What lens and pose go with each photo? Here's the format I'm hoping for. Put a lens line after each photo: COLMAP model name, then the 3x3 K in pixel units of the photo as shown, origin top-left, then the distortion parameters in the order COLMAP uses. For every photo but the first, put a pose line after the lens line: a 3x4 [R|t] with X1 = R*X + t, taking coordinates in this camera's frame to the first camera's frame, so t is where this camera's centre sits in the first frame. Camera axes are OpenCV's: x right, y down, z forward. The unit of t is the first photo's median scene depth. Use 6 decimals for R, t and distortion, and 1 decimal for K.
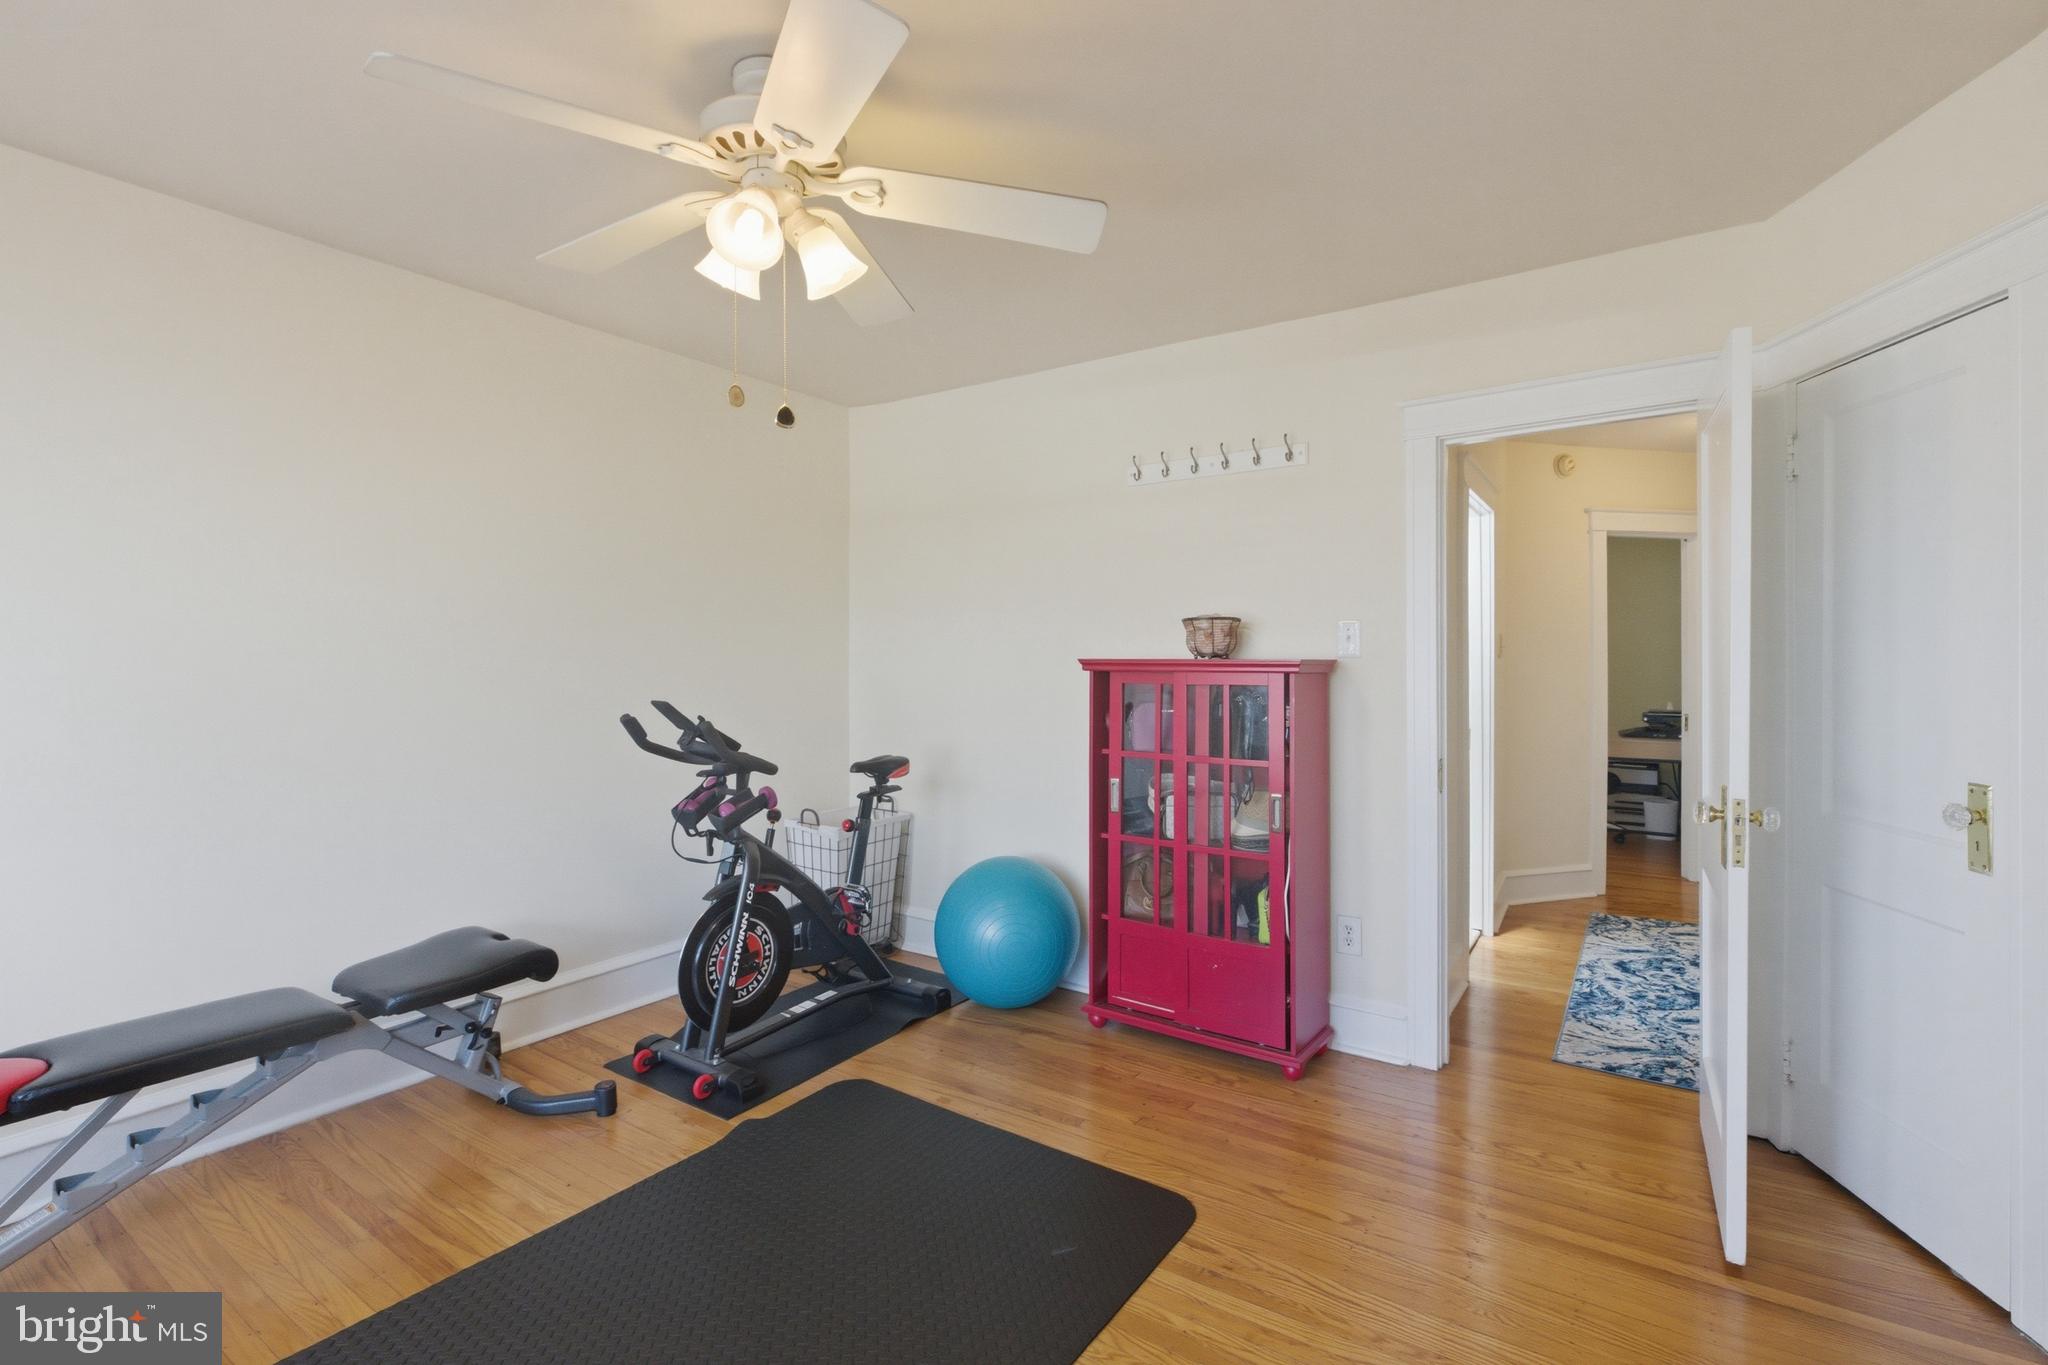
lens RADIAL K [[935.9, 0, 1020.9], [0, 935.9, 667.5], [0, 0, 1]] dist [-0.001328, 0.000189]
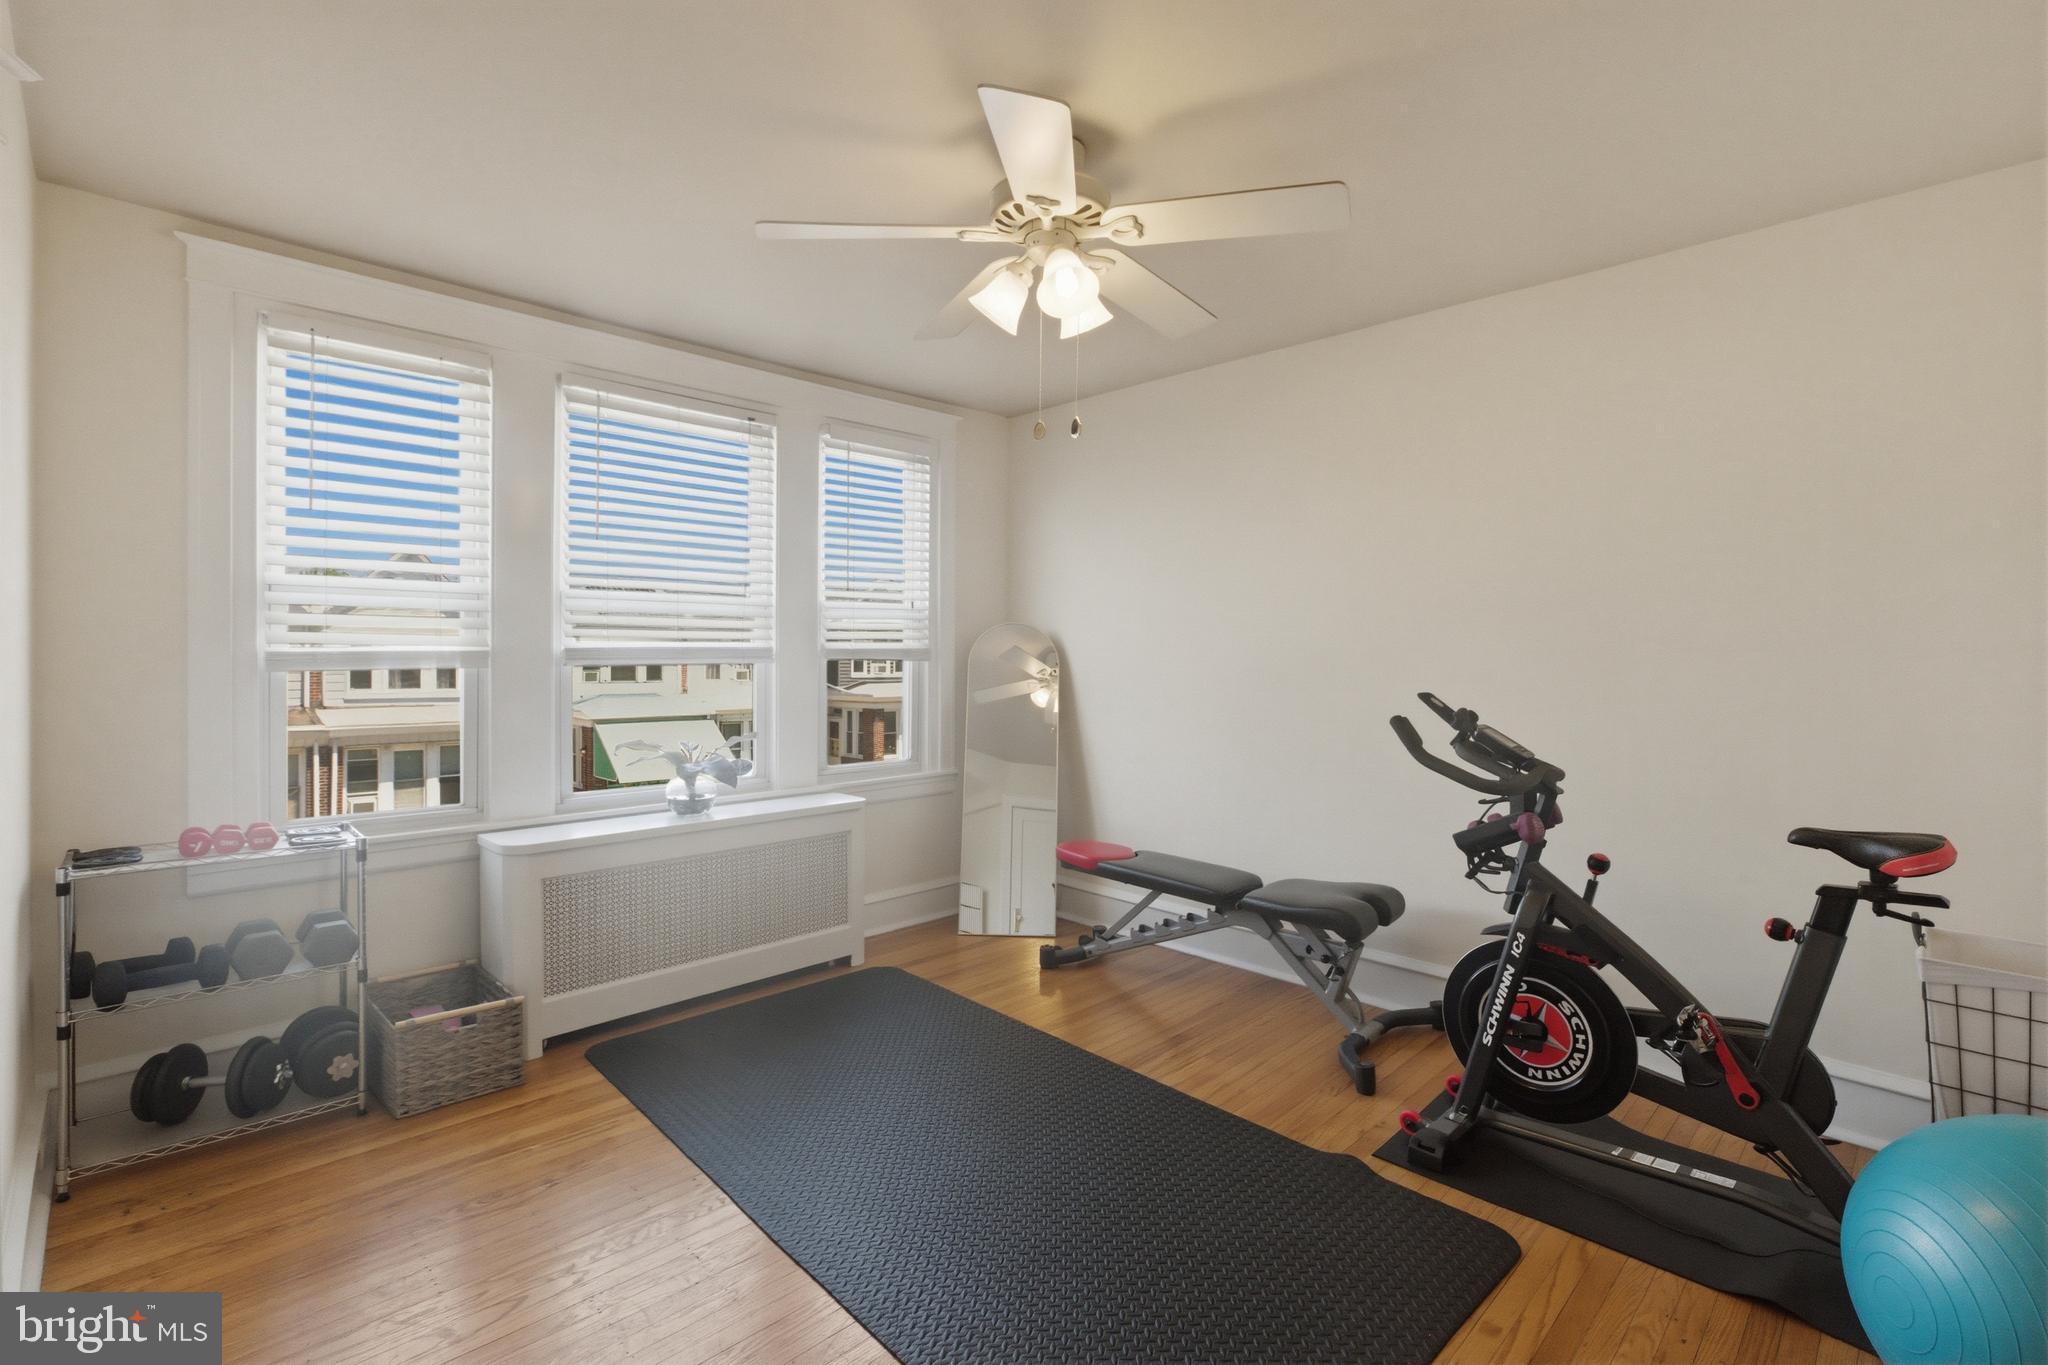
lens RADIAL K [[935.9, 0, 1021.1], [0, 935.9, 662.6], [0, 0, 1]] dist [-0.001328, 0.000189]
pose [[-0.194235, 0.007636, -0.980925, 0.536477], [-0.021129, 0.999705, 0.011966, 0.002727], [0.980728, 0.023050, -0.194016, 0.699611]]
